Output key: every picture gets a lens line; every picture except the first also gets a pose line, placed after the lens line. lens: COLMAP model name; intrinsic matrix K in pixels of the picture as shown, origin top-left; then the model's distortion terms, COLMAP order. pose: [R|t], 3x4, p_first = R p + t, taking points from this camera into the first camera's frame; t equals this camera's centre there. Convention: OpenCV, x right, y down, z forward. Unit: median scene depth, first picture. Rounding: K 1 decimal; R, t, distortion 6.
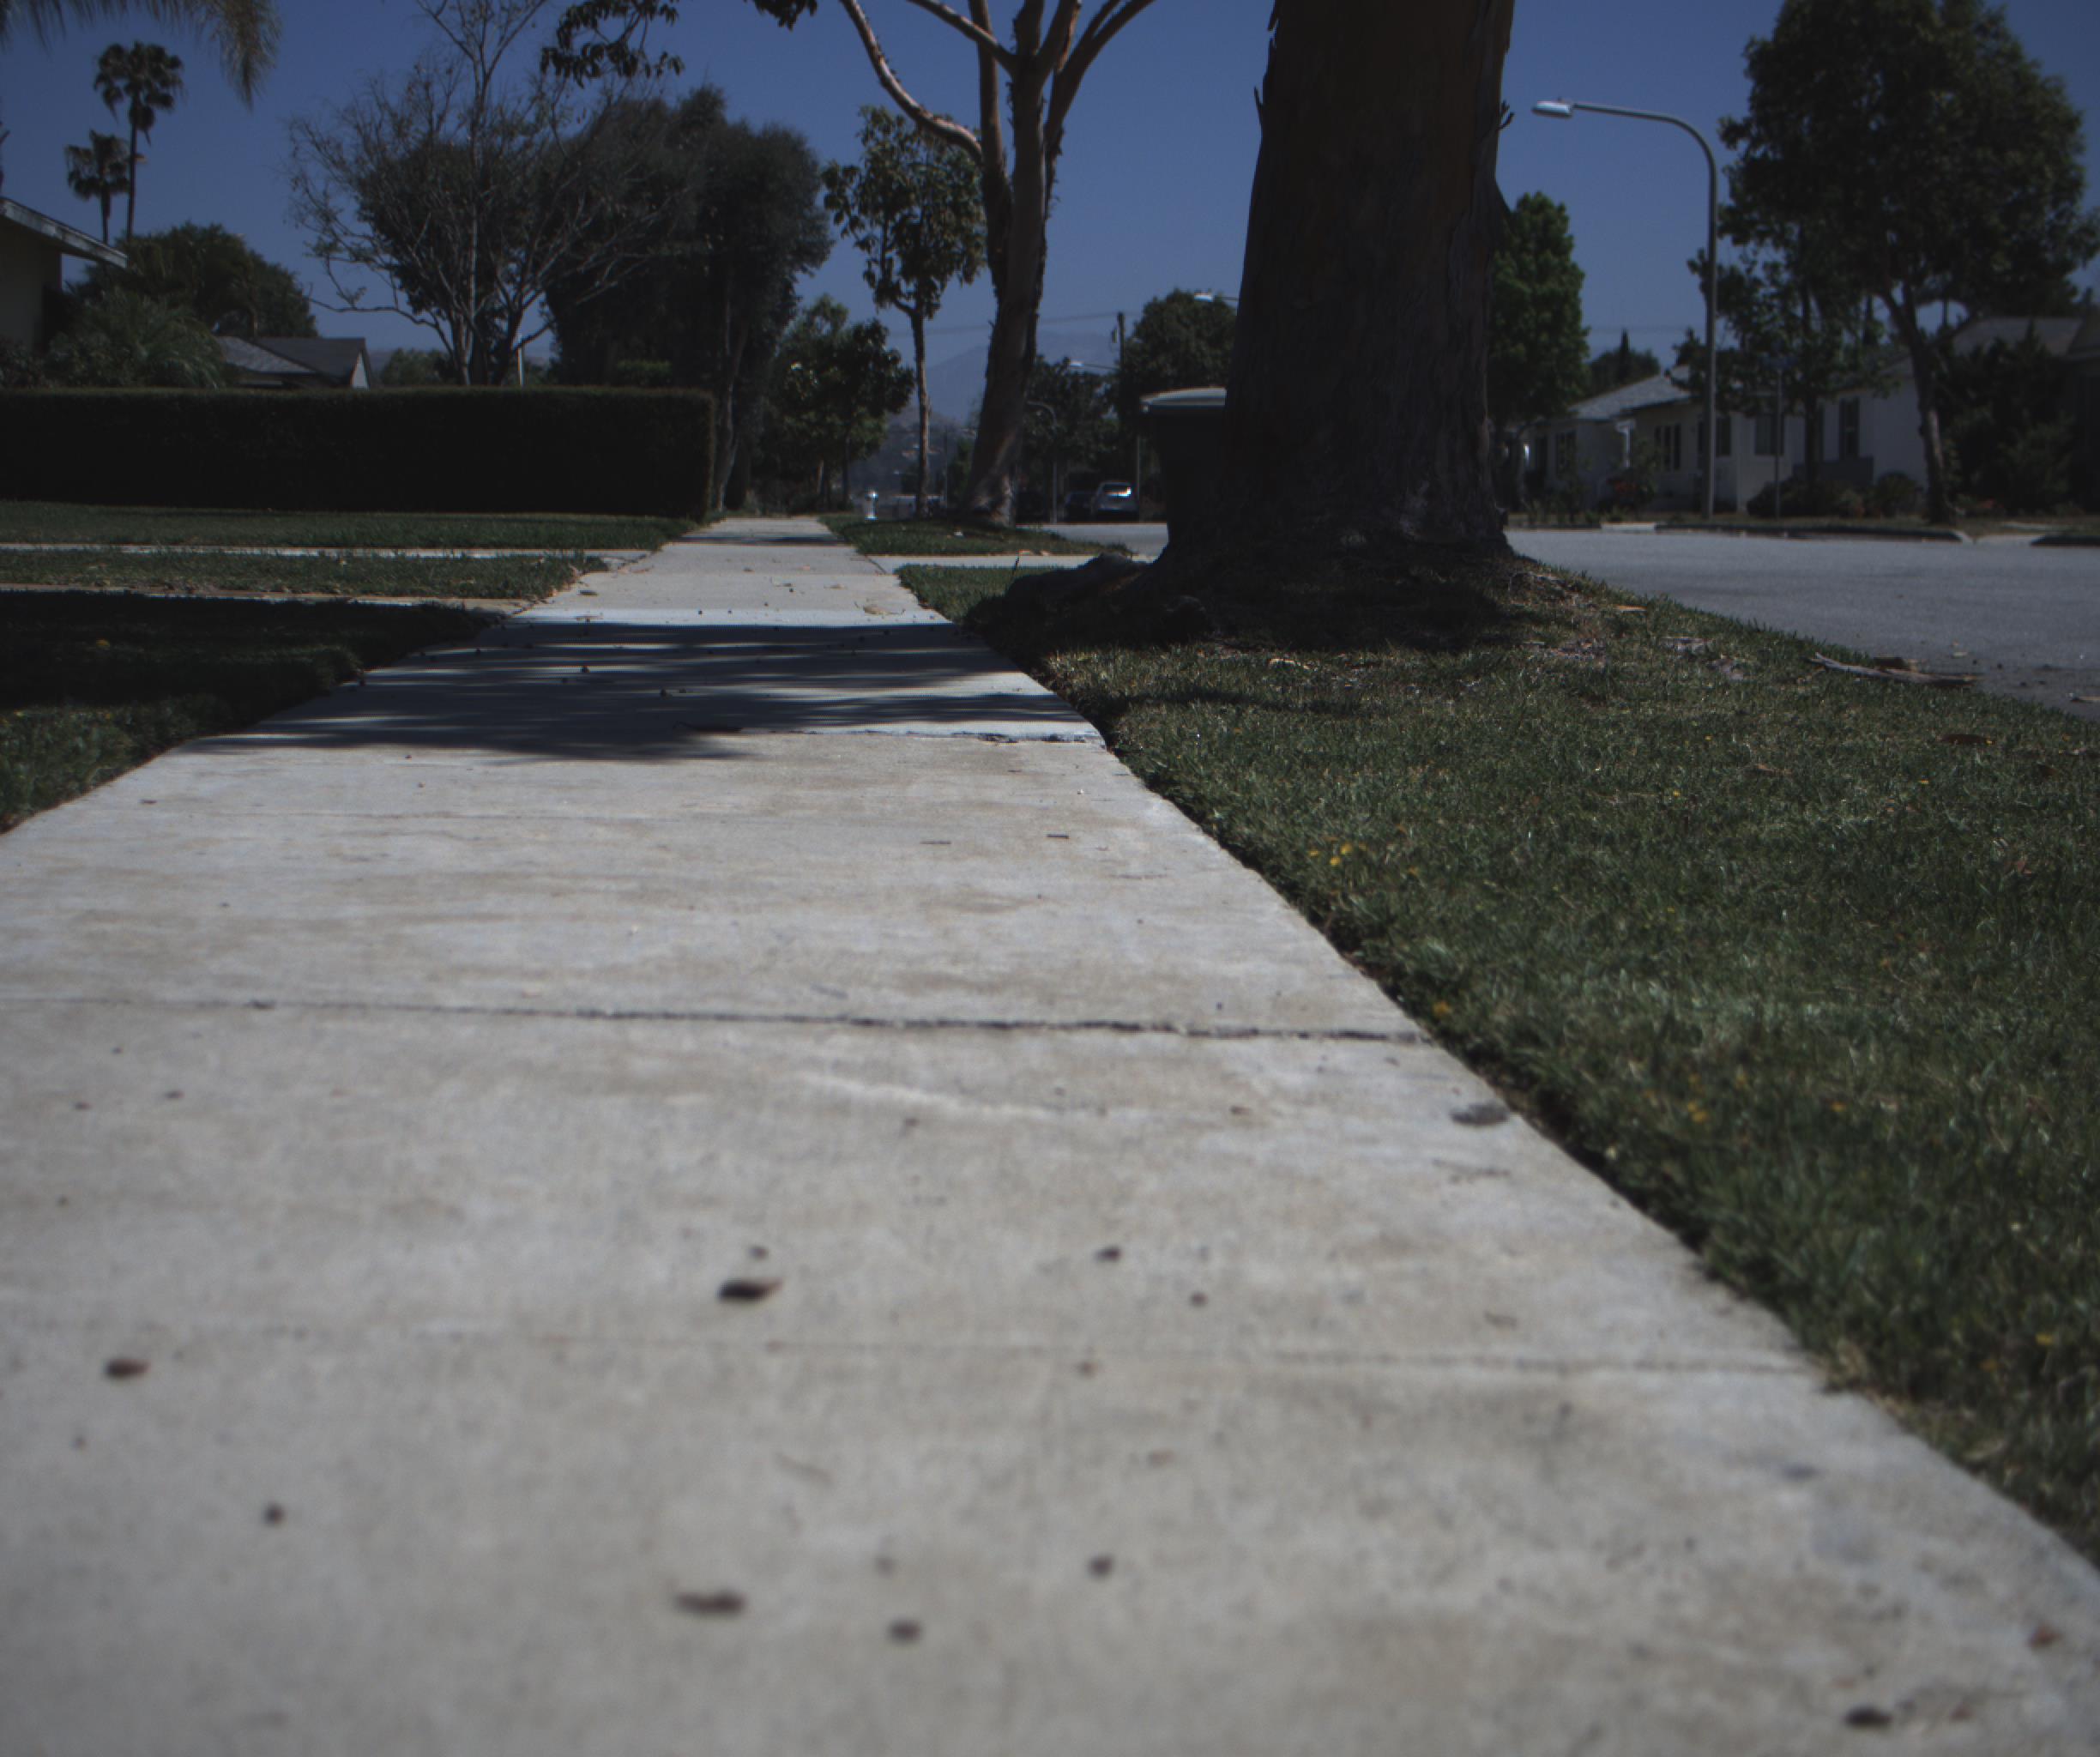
lens RADIAL K [[3920.6, 0, 1023.5], [0, 3920.6, 832.4], [0, 0, 1]] dist [-0.188301, 1.019196]
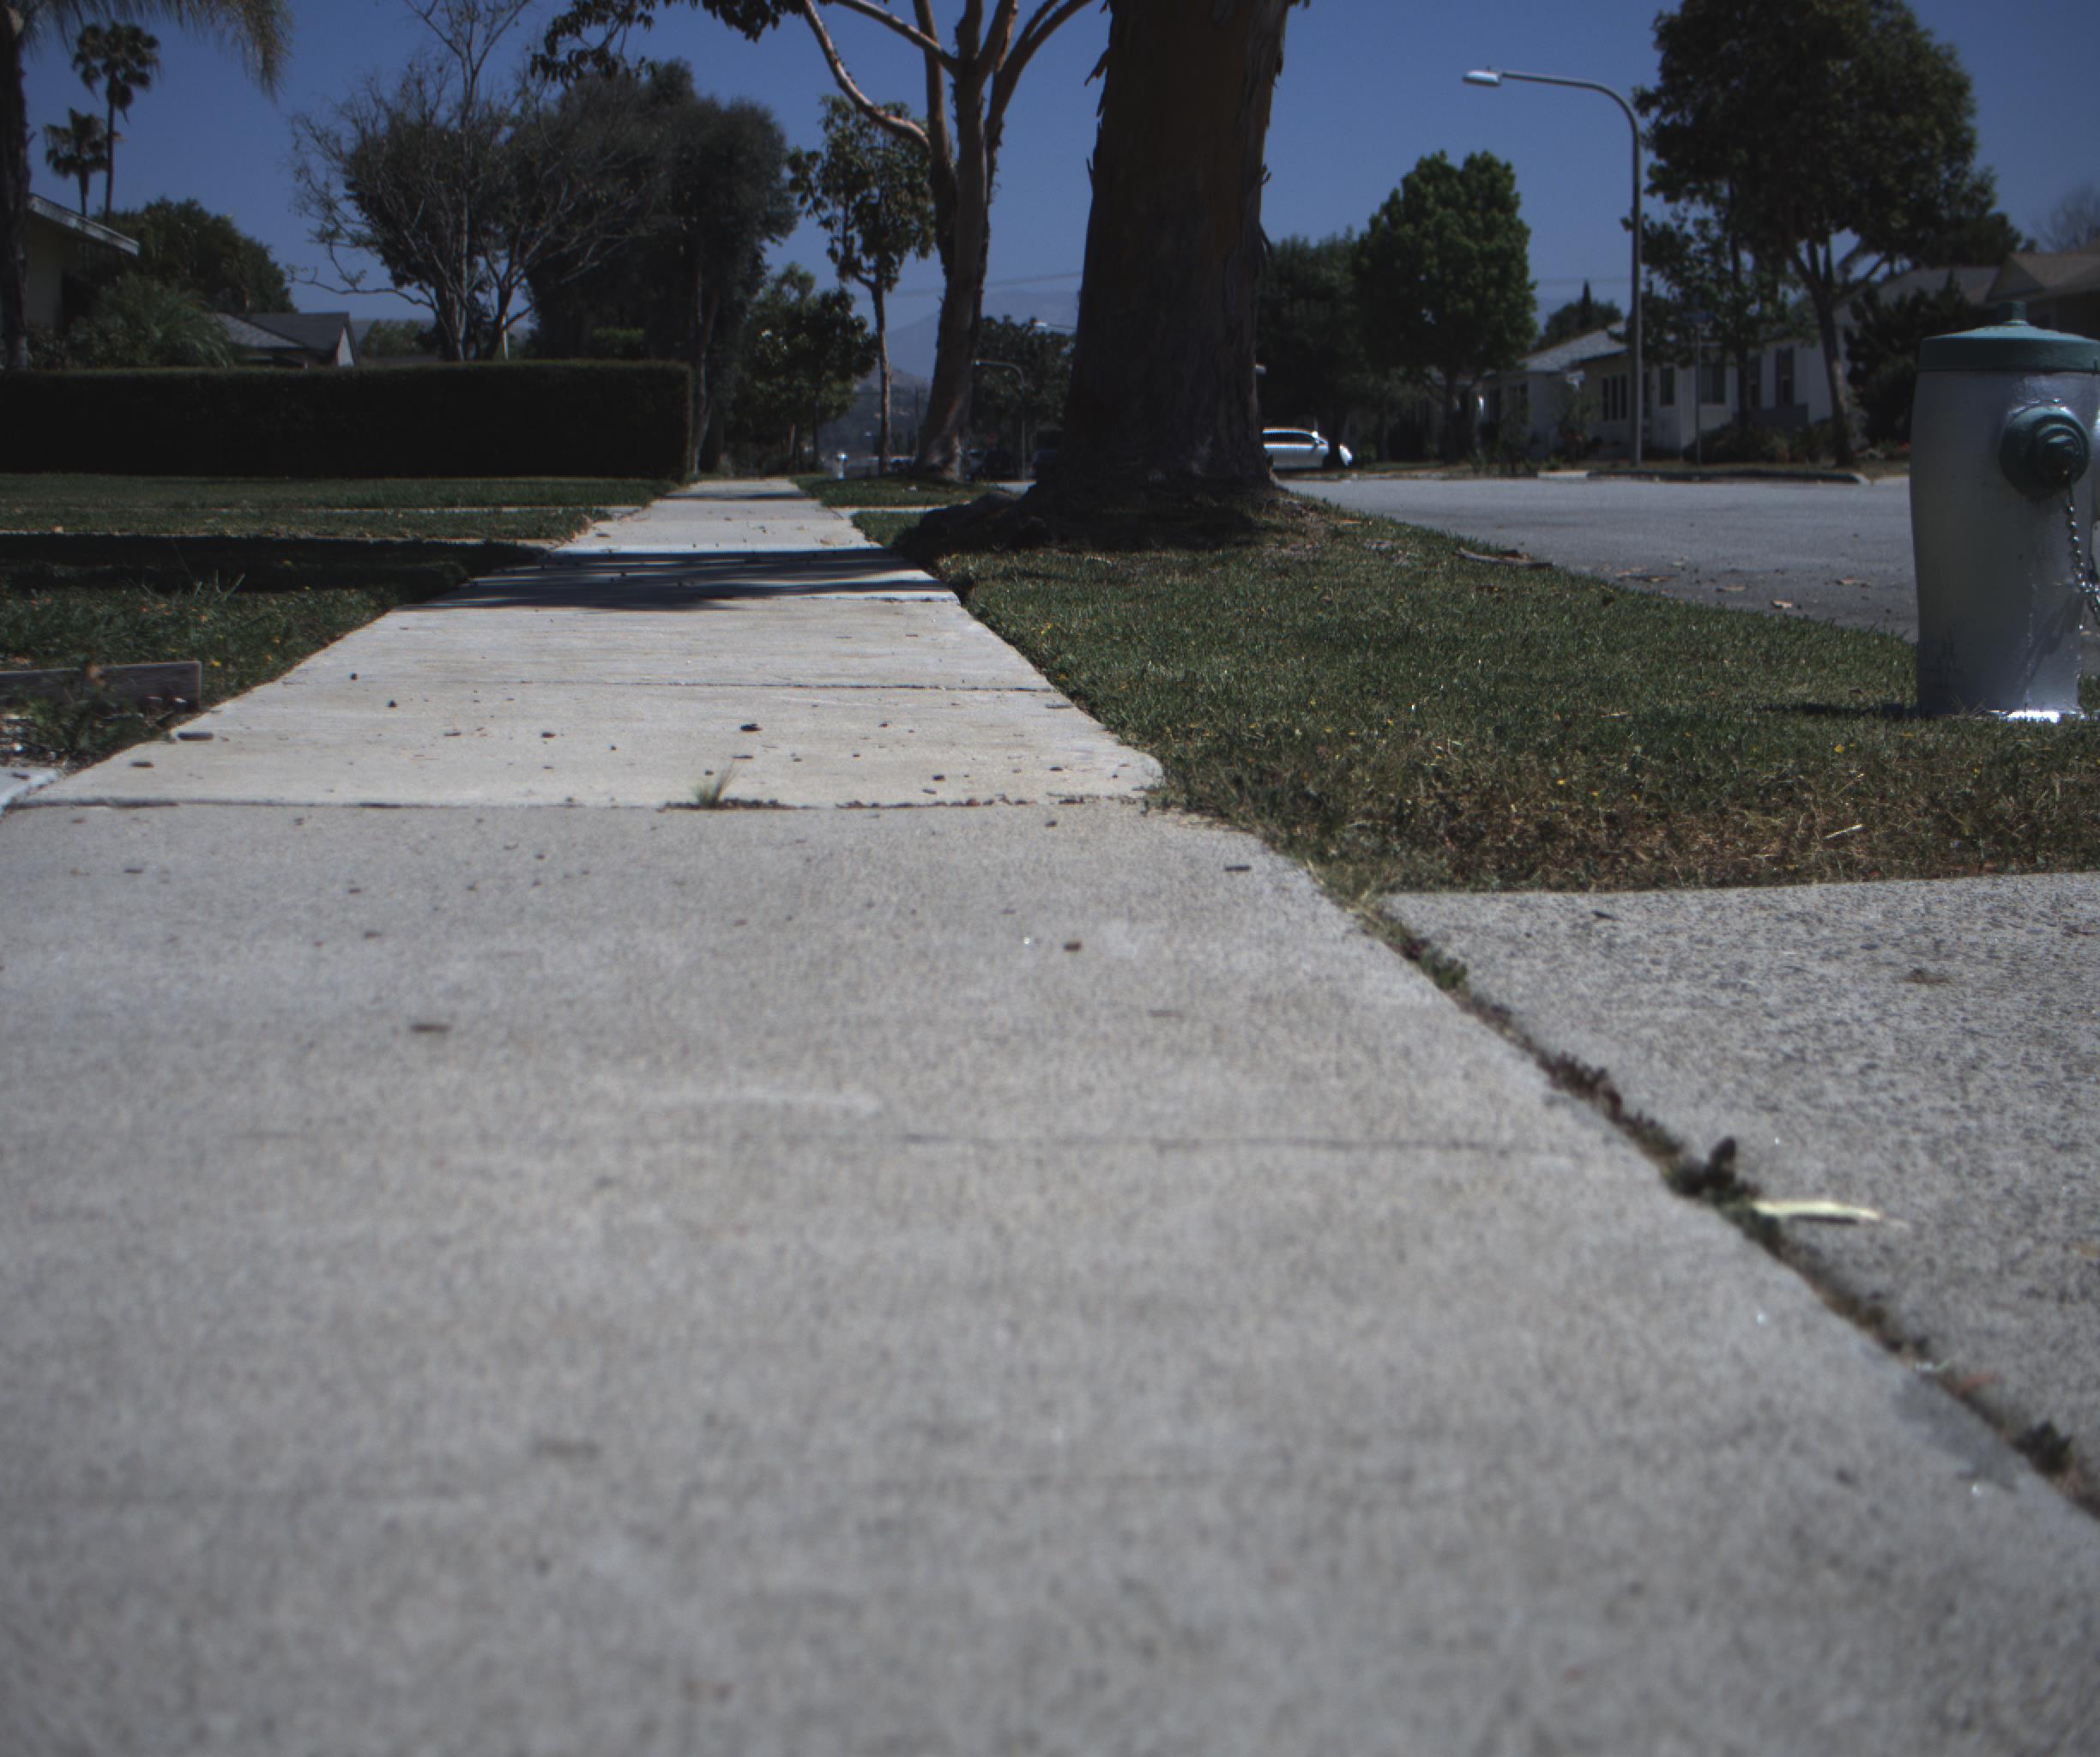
lens RADIAL K [[3920.6, 0, 1023.5], [0, 3920.6, 832.4], [0, 0, 1]] dist [-0.188301, 1.019196]
pose [[0.999850, -0.016457, 0.005352, 0.004879], [0.016401, 0.999811, 0.010438, 0.007336], [-0.005523, -0.010348, 0.999931, -0.080907]]
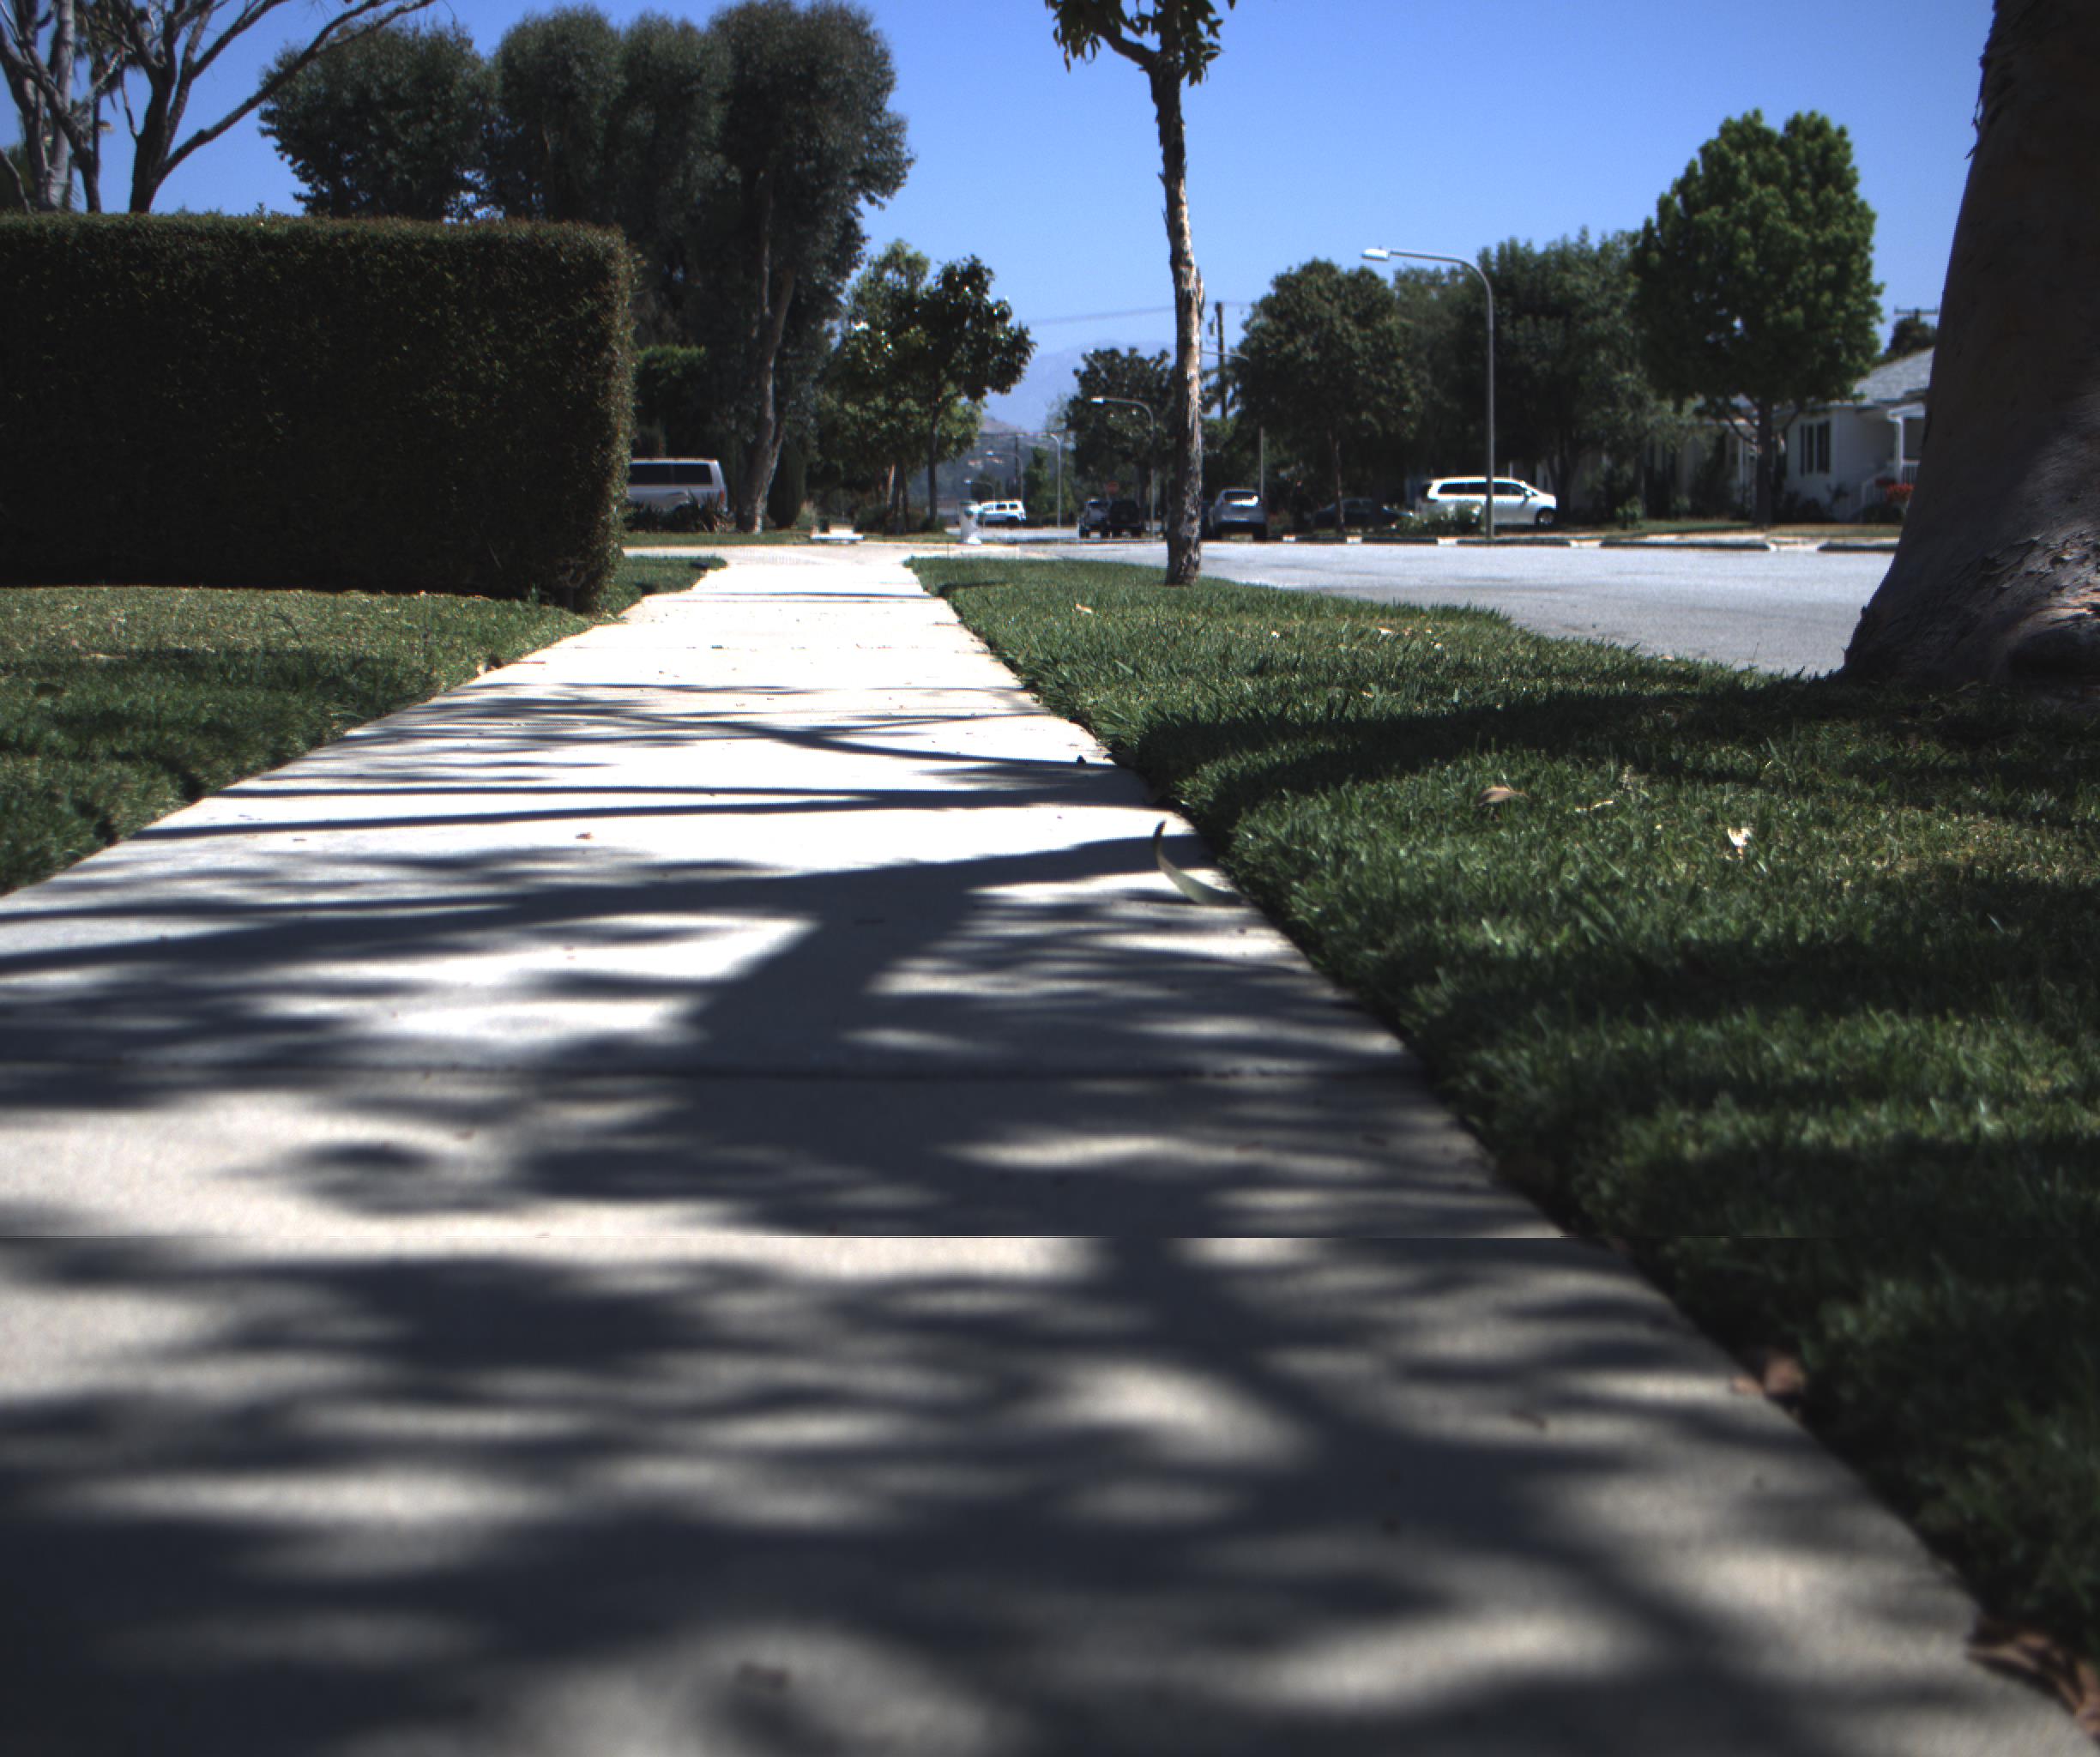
lens RADIAL K [[3920.6, 0, 1023.5], [0, 3920.6, 832.4], [0, 0, 1]] dist [-0.188301, 1.019196]
pose [[0.999828, -0.006841, -0.017213, -0.035080], [0.006802, 0.999974, -0.002310, -0.052953], [0.017229, 0.002192, 0.999849, 0.595688]]
